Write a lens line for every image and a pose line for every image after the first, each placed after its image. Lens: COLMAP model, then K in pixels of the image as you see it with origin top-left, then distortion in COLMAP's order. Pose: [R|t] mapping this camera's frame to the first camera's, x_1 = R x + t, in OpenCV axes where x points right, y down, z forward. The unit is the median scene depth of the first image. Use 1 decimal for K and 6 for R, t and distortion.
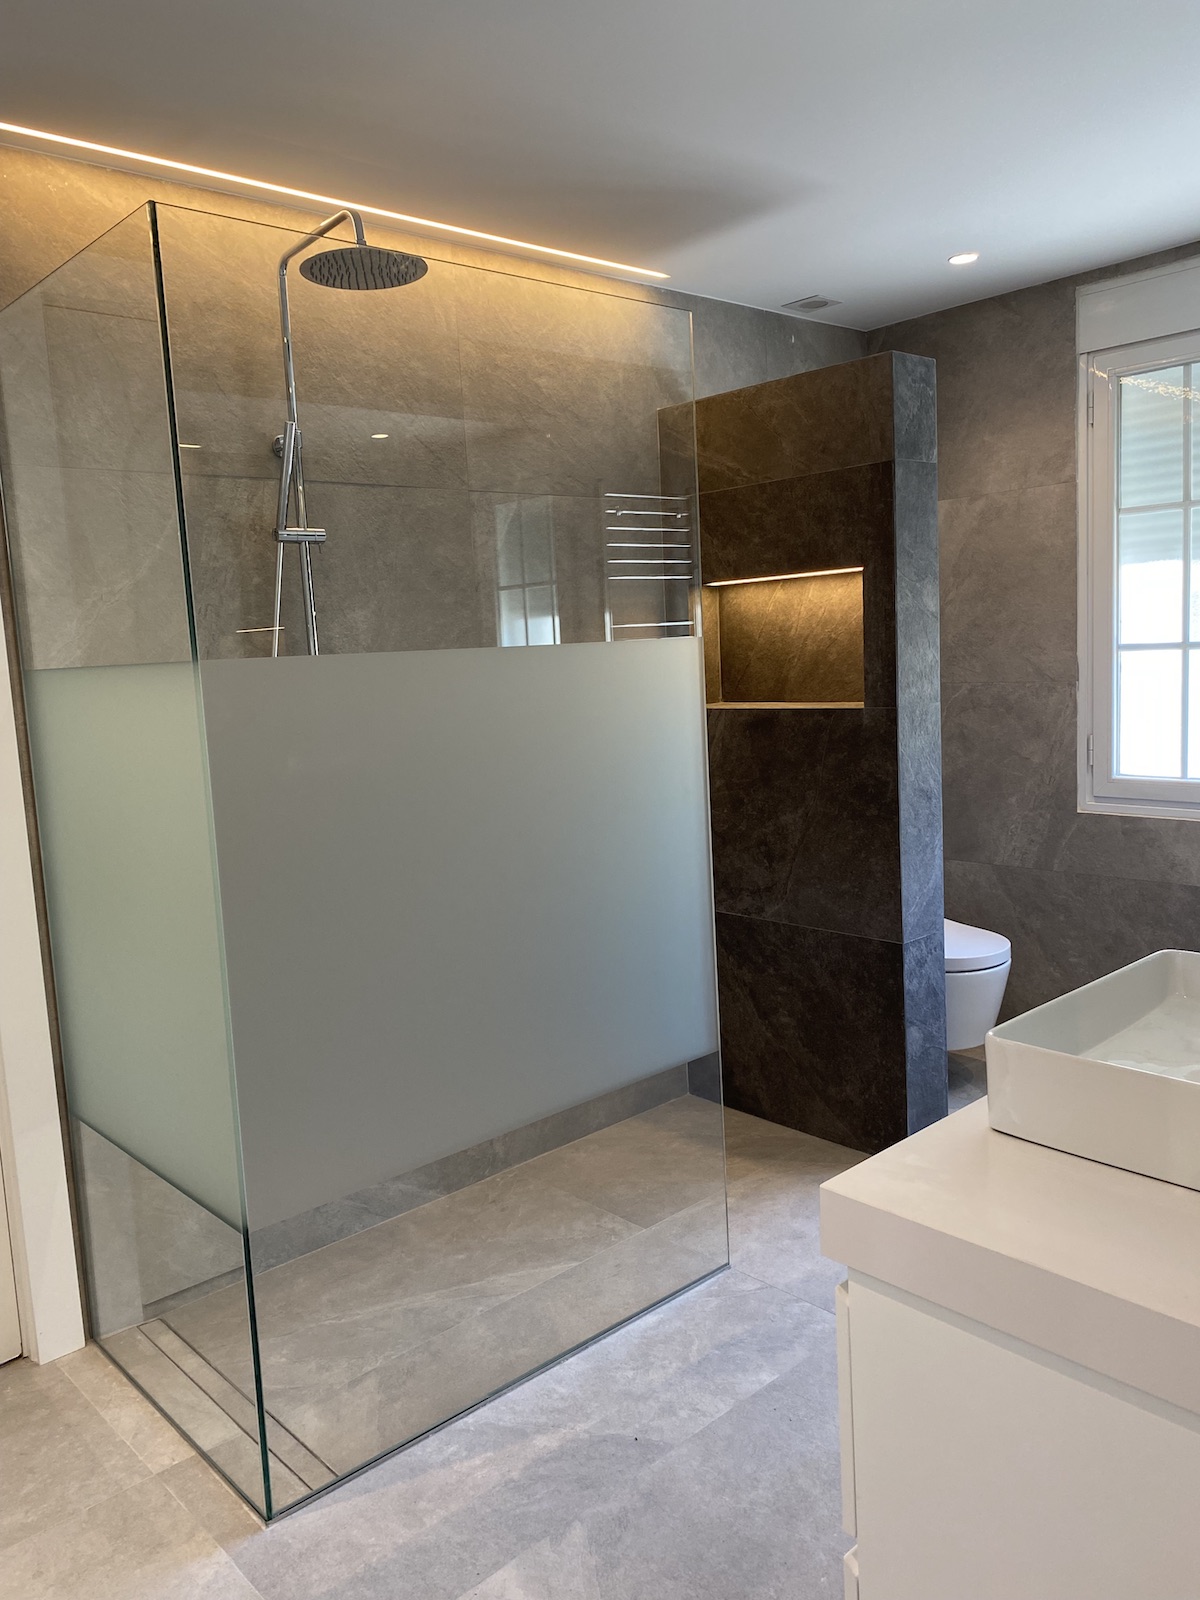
lens RADIAL K [[1219.1, 0, 592.5], [0, 1219.1, 802.5], [0, 0, 1]] dist [0.017603, -0.026502]
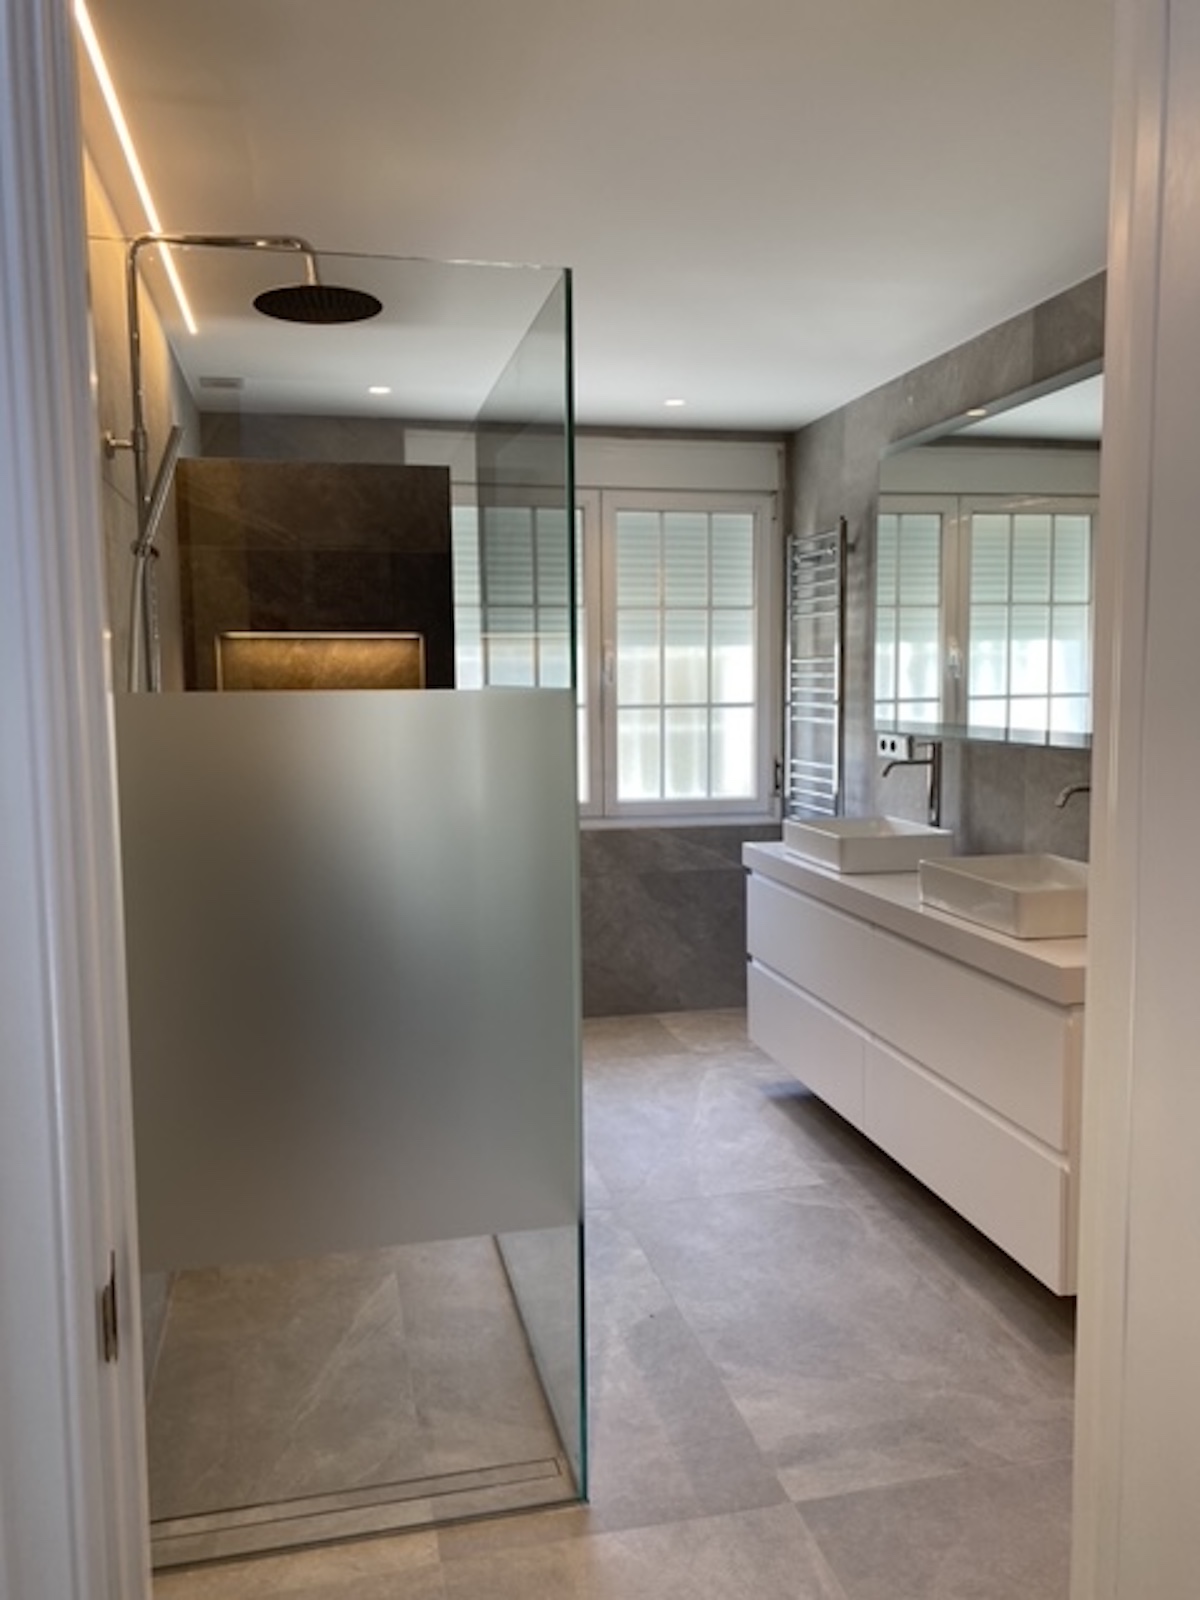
lens RADIAL K [[1219.1, 0, 584.4], [0, 1219.1, 795.8], [0, 0, 1]] dist [0.017603, -0.026502]
pose [[0.501893, -0.052283, 0.863348, -0.910130], [0.104580, 0.994516, -0.000569, -0.016998], [-0.858584, 0.090575, 0.504609, 0.322365]]
